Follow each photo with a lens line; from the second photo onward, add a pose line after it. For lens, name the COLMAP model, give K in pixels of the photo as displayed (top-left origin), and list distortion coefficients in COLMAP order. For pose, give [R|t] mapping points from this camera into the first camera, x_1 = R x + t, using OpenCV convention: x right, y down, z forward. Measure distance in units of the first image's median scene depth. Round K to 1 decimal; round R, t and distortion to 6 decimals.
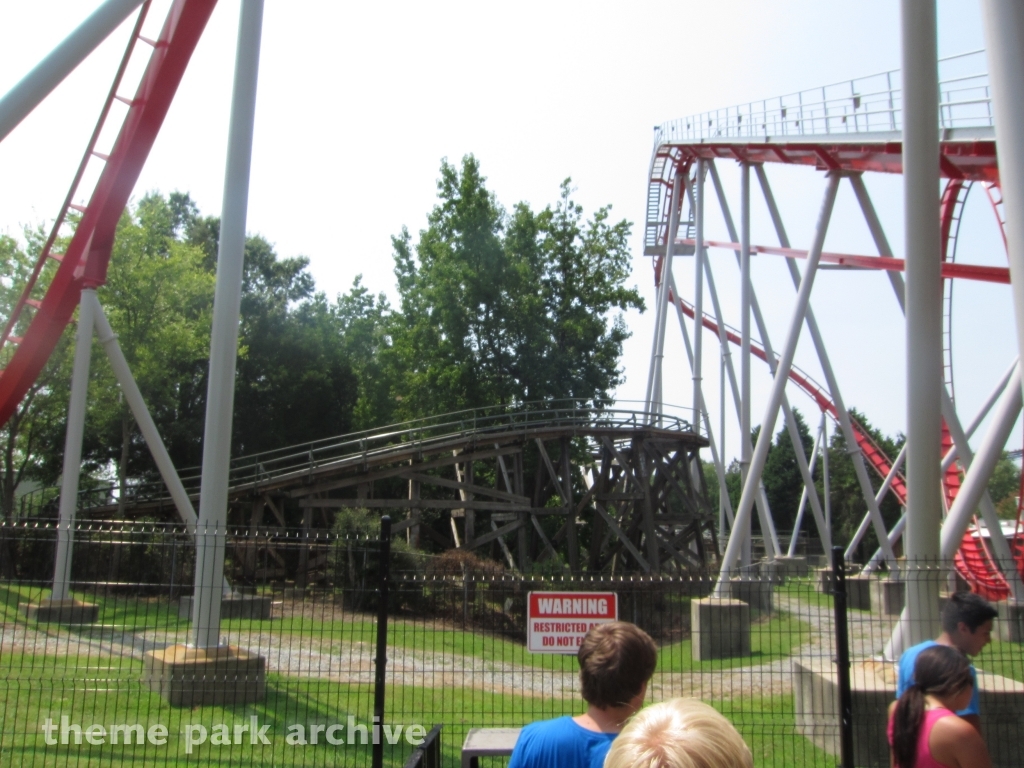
lens RADIAL K [[846.5, 0, 512.8], [0, 846.5, 388.9], [0, 0, 1]] dist [-0.072785, 0.028169]
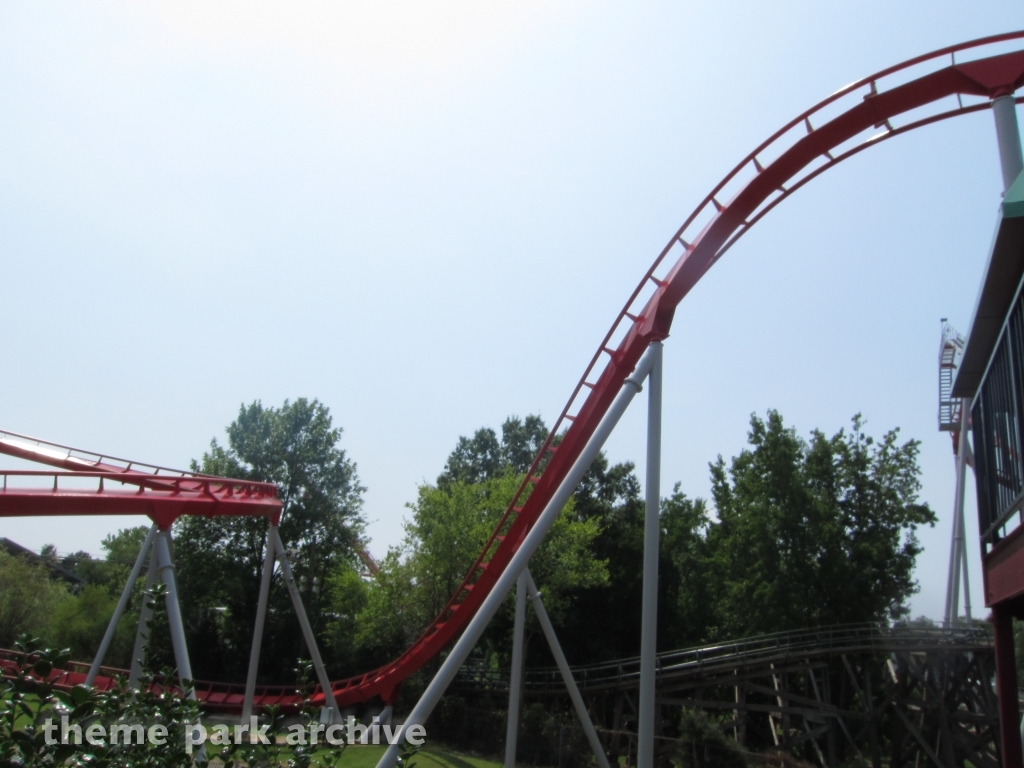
lens RADIAL K [[846.5, 0, 516.2], [0, 846.5, 378.2], [0, 0, 1]] dist [-0.072785, 0.028169]
pose [[0.944942, -0.044550, -0.324192, -0.005324], [-0.004561, 0.988801, -0.149173, -0.121842], [0.327207, 0.142438, 0.934156, -0.262790]]
